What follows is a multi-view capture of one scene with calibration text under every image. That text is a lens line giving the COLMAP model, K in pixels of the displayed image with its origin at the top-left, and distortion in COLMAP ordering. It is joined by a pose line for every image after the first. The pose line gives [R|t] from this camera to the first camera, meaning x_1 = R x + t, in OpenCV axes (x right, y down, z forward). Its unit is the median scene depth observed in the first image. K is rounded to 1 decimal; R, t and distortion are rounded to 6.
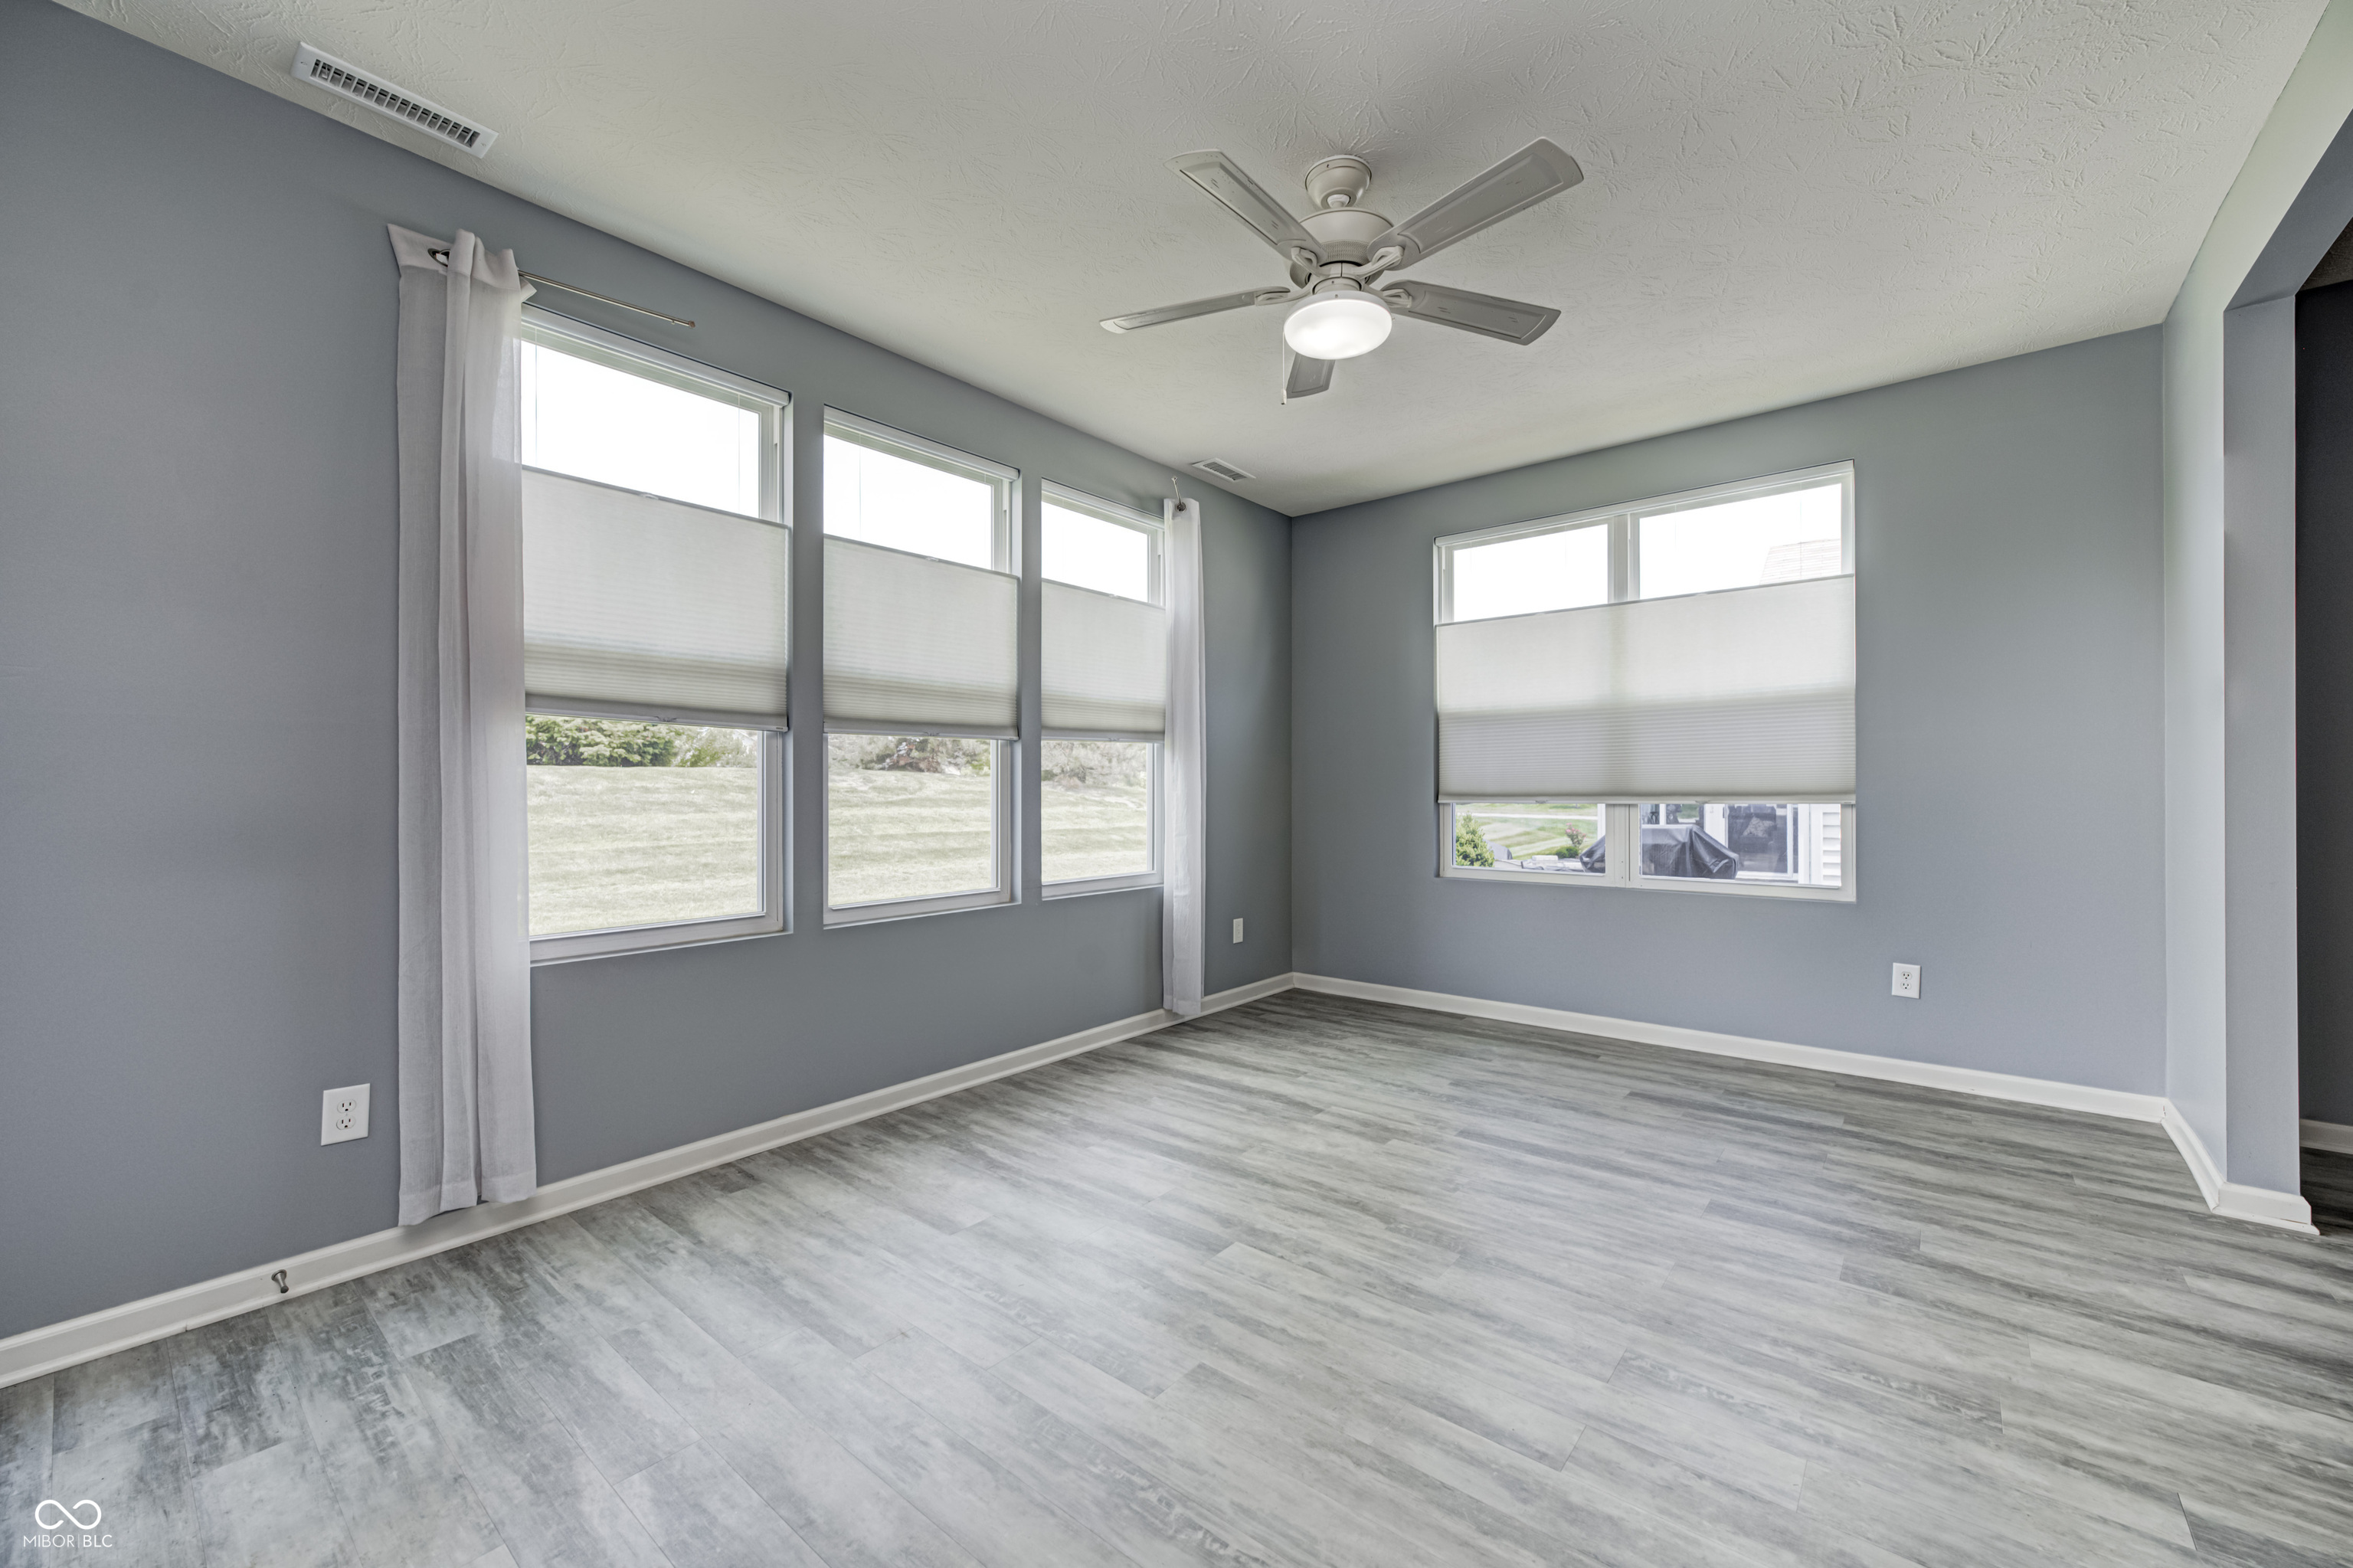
lens RADIAL K [[927.4, 0, 1170.5], [0, 927.4, 783.7], [0, 0, 1]] dist [-0.002719, 0.001875]
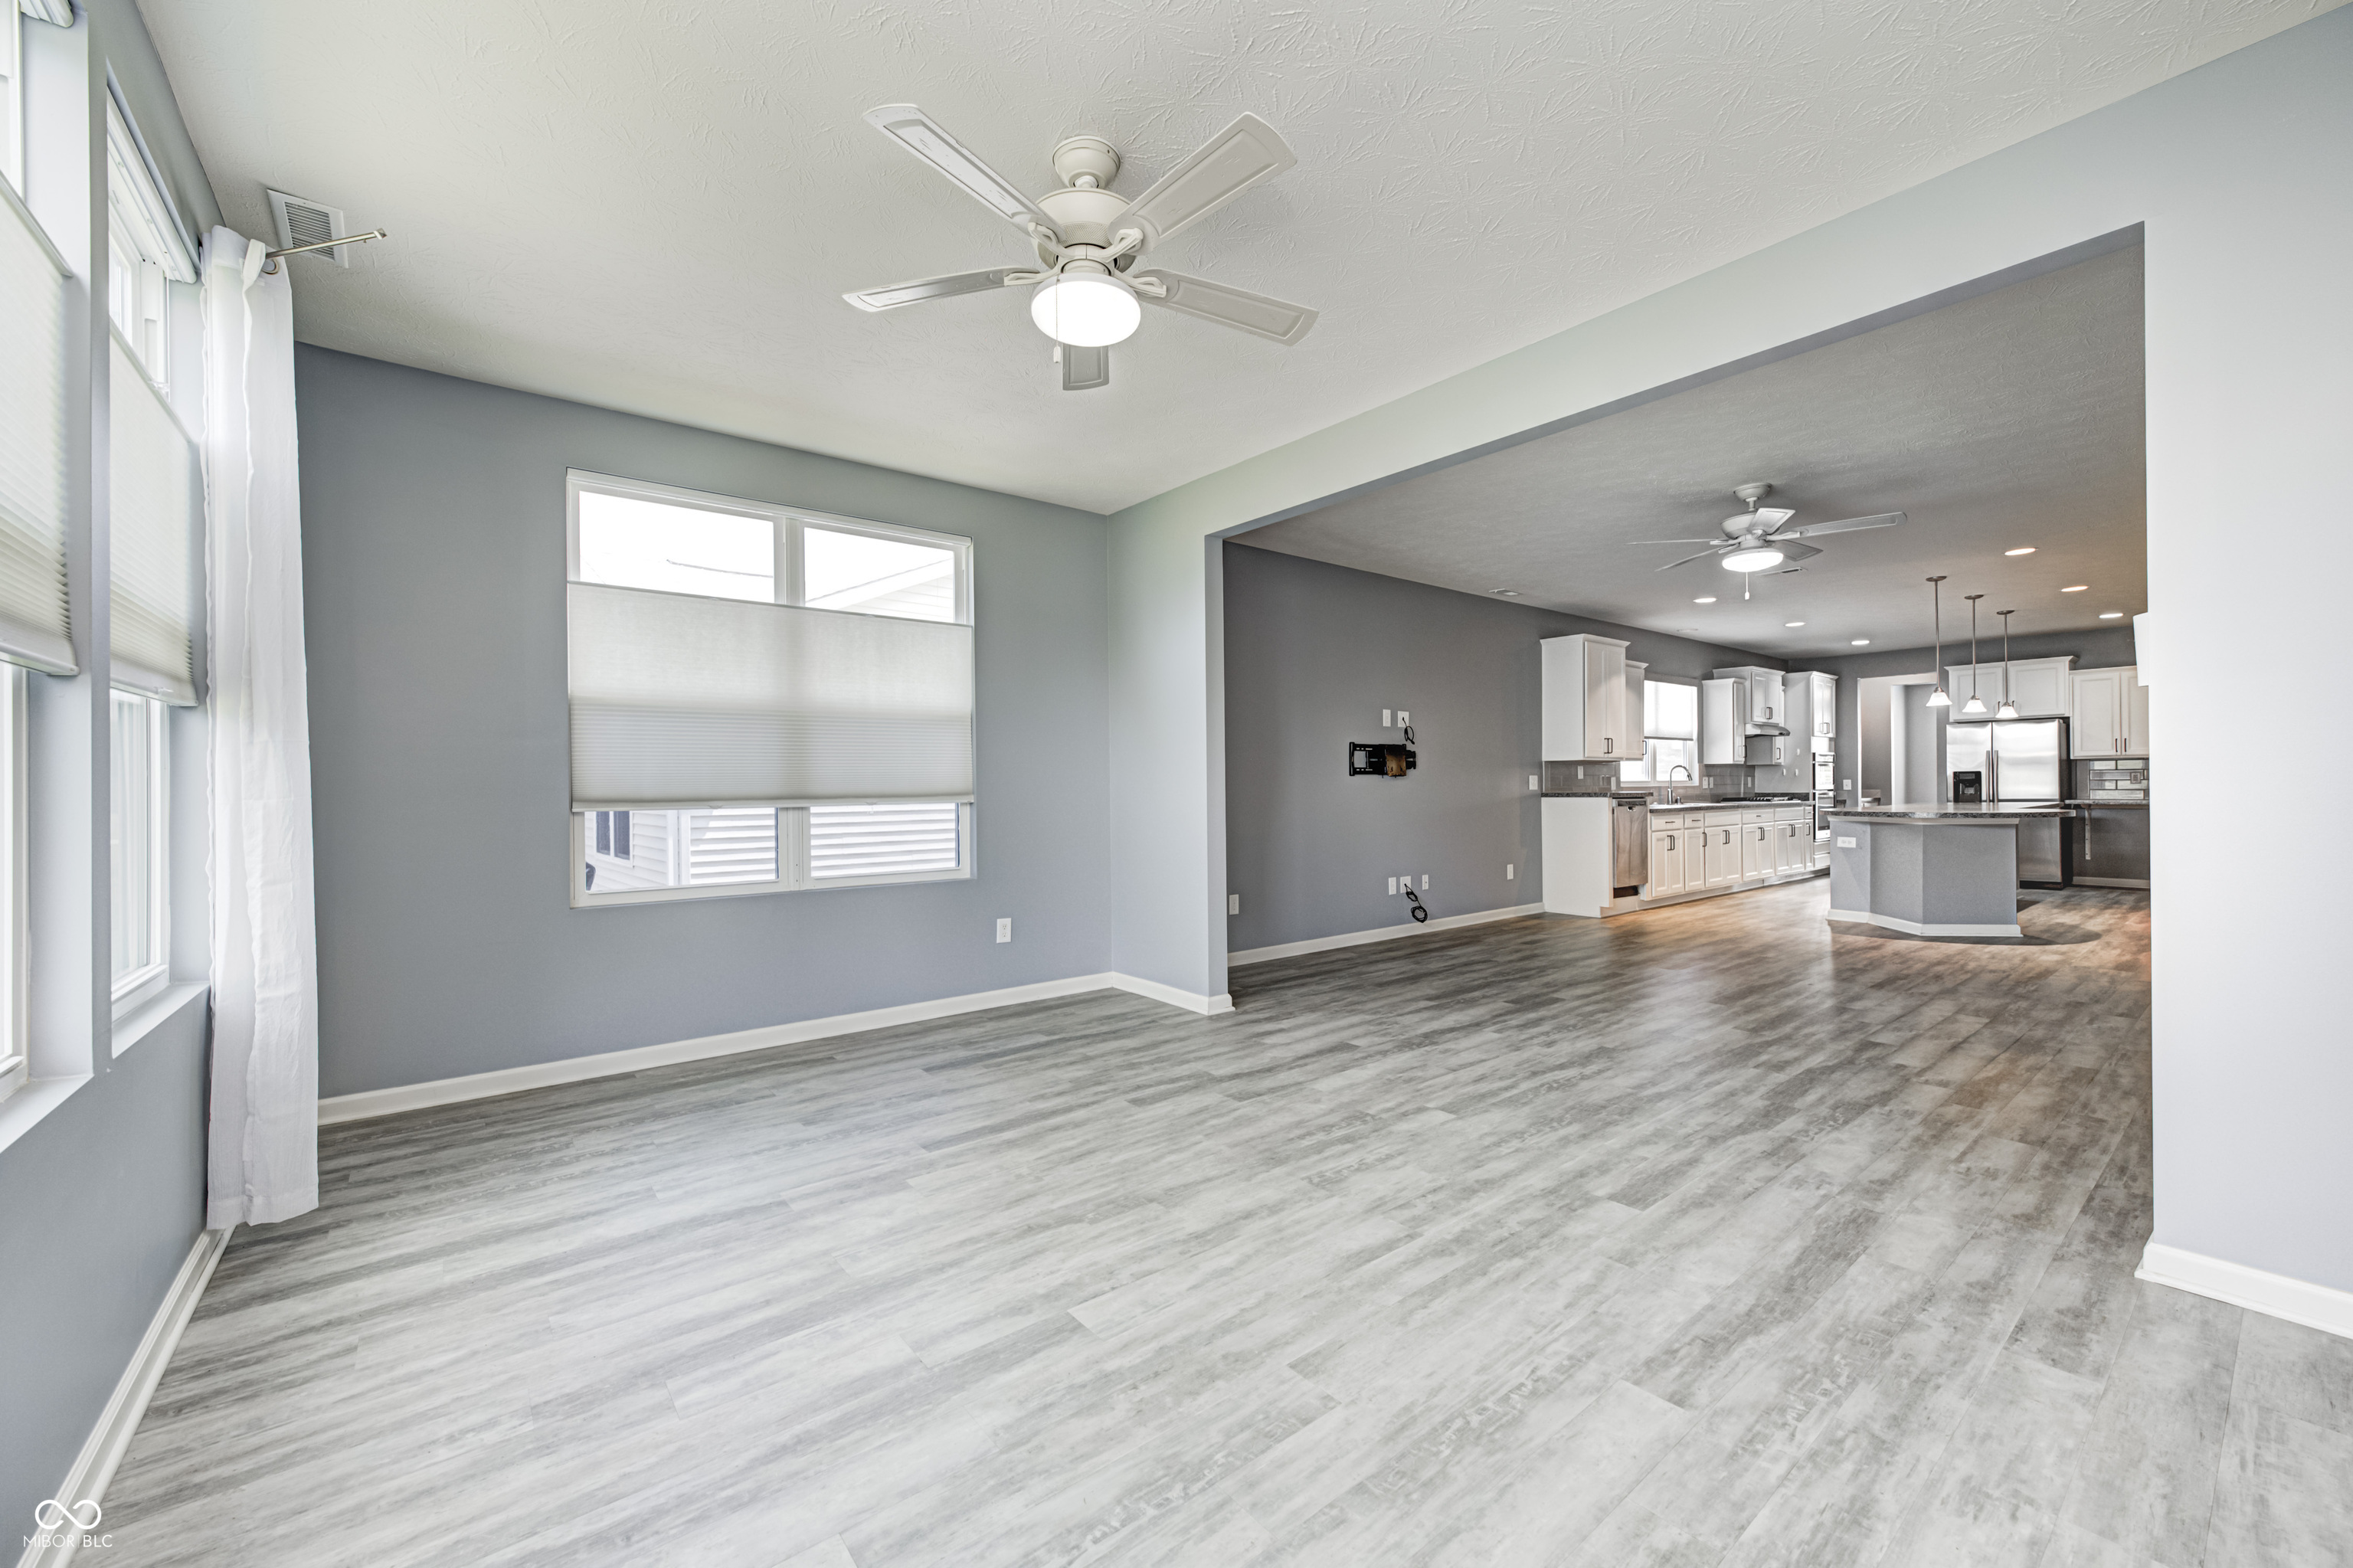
lens RADIAL K [[927.4, 0, 1185.7], [0, 927.4, 781.1], [0, 0, 1]] dist [-0.002719, 0.001875]
pose [[0.190892, 0.008443, 0.981575, -0.498270], [0.004592, 0.999944, -0.009494, 0.006553], [-0.981600, 0.006320, 0.190843, 0.474609]]
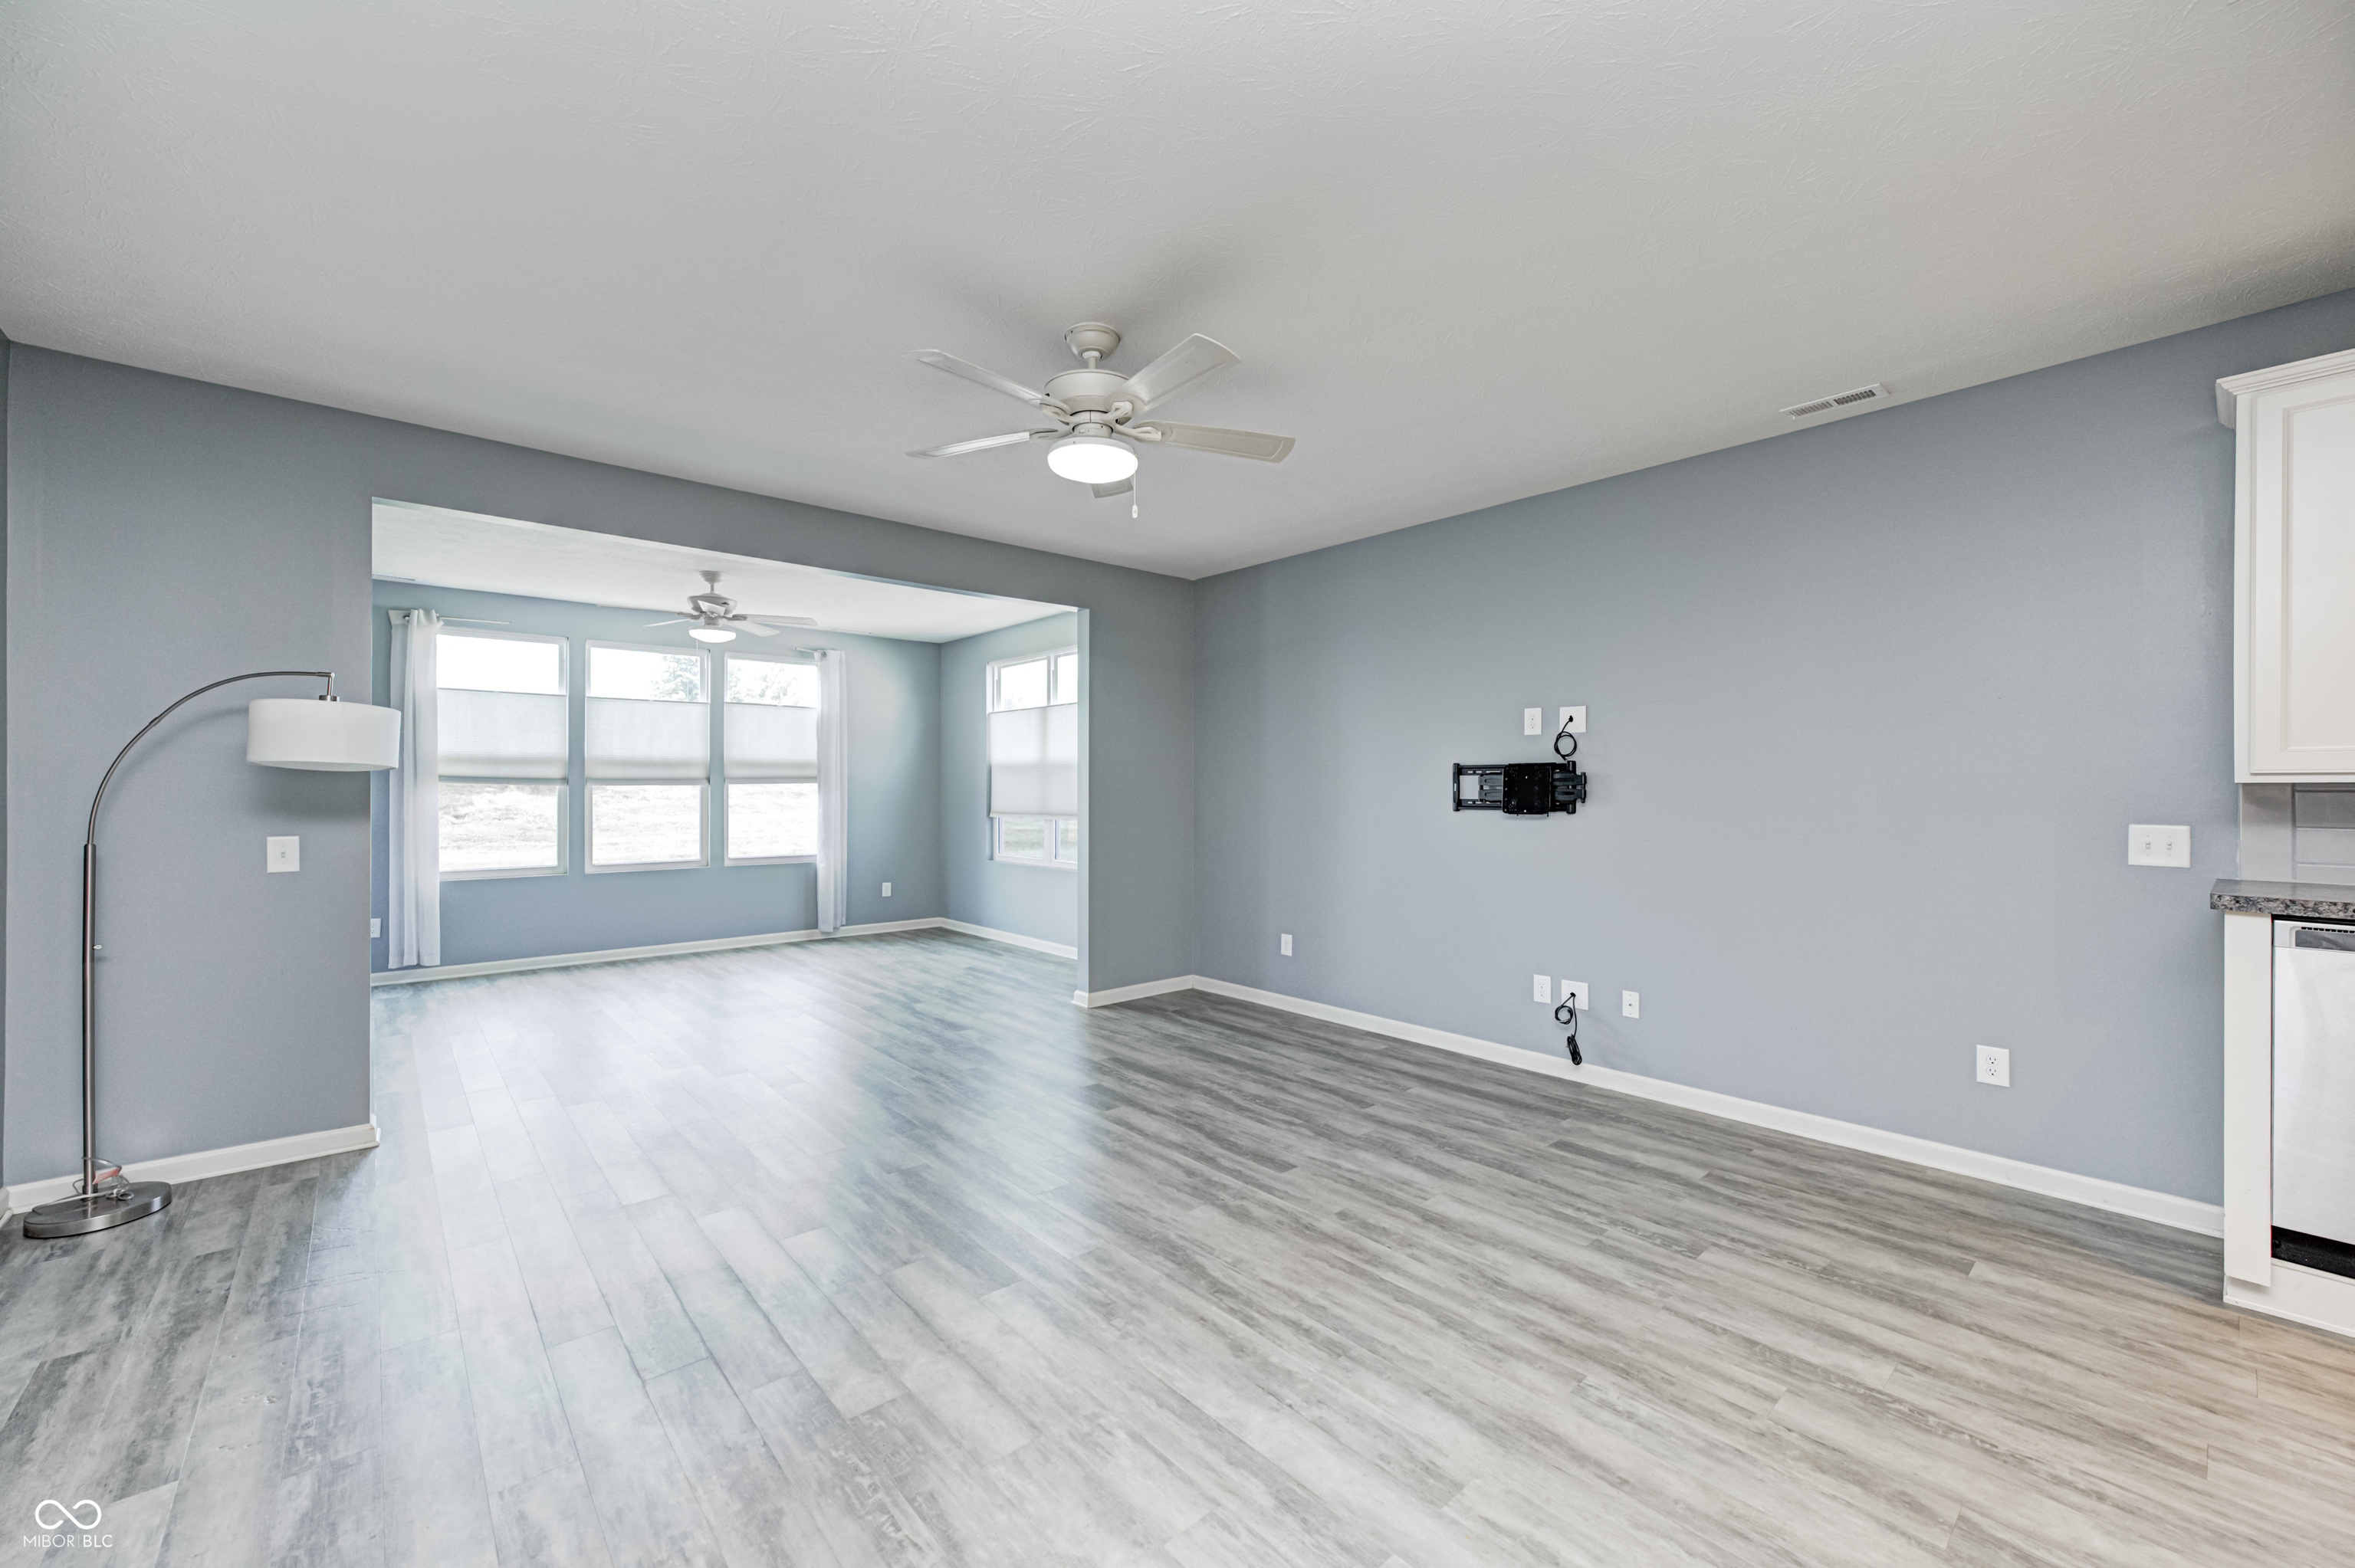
lens RADIAL K [[928.0, 0, 1180.9], [0, 928.0, 794.8], [0, 0, 1]] dist [-0.002719, 0.001875]
pose [[0.987458, 0.005059, -0.157802, 1.219076], [-0.002843, 0.999894, 0.014268, -0.061178], [0.157857, -0.013641, 0.987368, -0.856216]]
